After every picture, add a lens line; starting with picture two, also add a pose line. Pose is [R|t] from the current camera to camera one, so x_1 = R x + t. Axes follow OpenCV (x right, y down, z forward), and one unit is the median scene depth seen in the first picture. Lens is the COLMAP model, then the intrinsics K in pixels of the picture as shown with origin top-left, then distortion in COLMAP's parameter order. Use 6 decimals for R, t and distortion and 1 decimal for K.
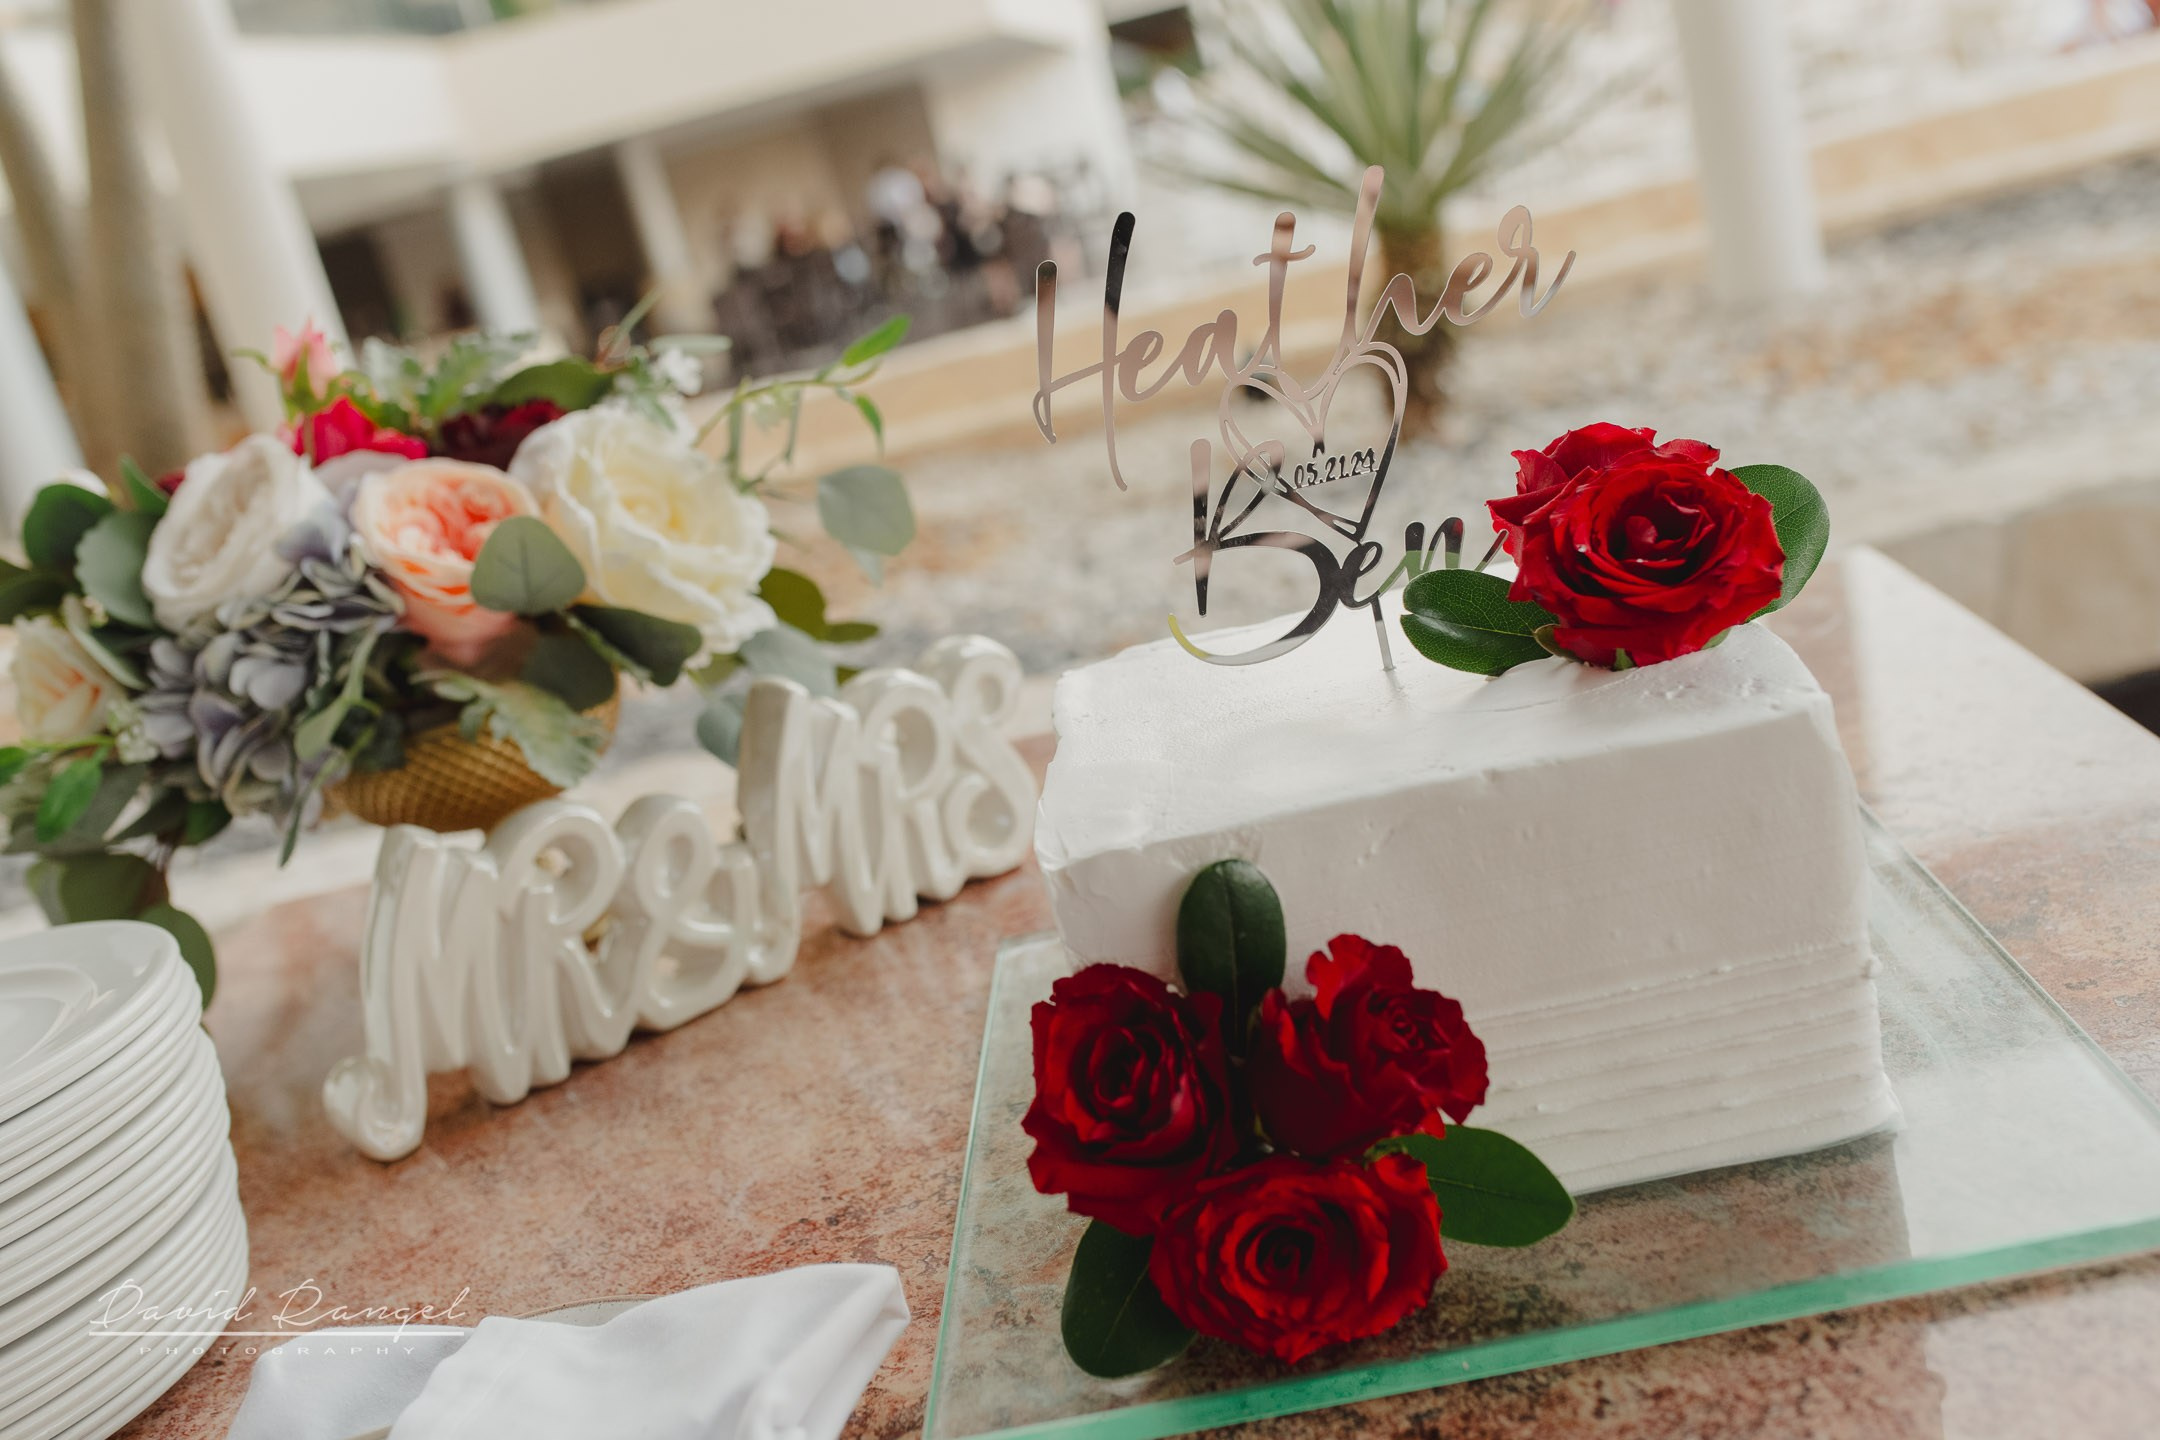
lens RADIAL K [[2130.8, 0, 1078.8], [0, 2130.8, 765.9], [0, 0, 1]] dist [-0.019286, -0.004111]
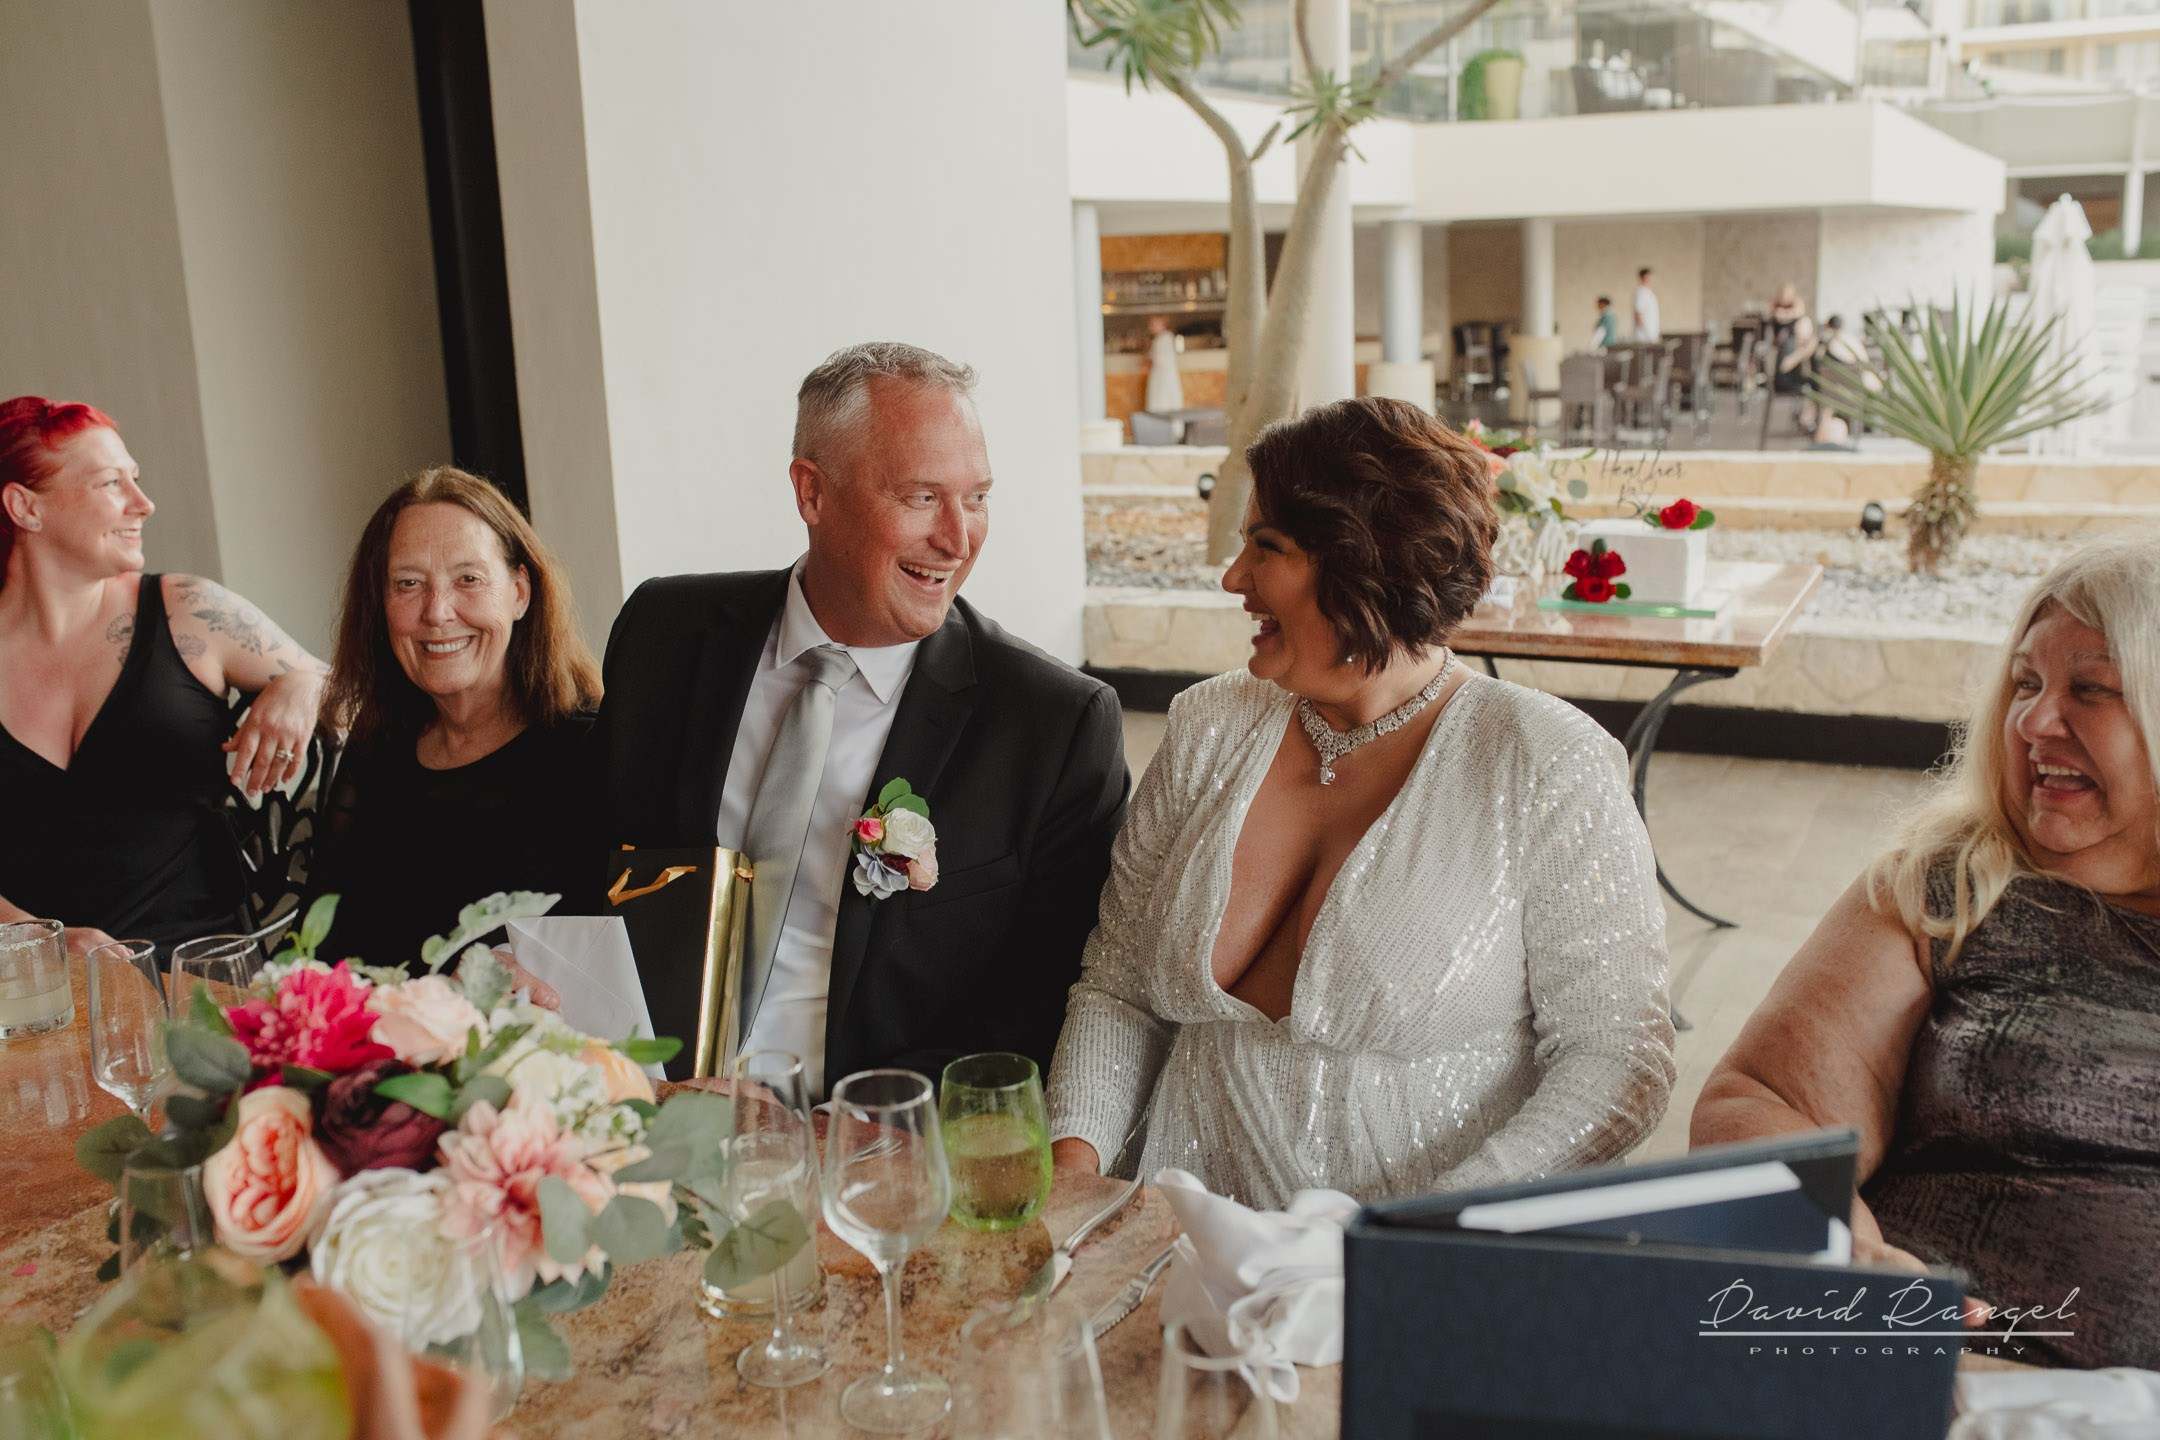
lens RADIAL K [[2130.8, 0, 1078.8], [0, 2130.8, 765.9], [0, 0, 1]] dist [-0.019286, -0.004111]
pose [[0.899323, 0.297351, -0.320624, 0.601945], [-0.299277, 0.953128, 0.044496, 0.586355], [0.318827, 0.055939, 0.946161, -3.772509]]
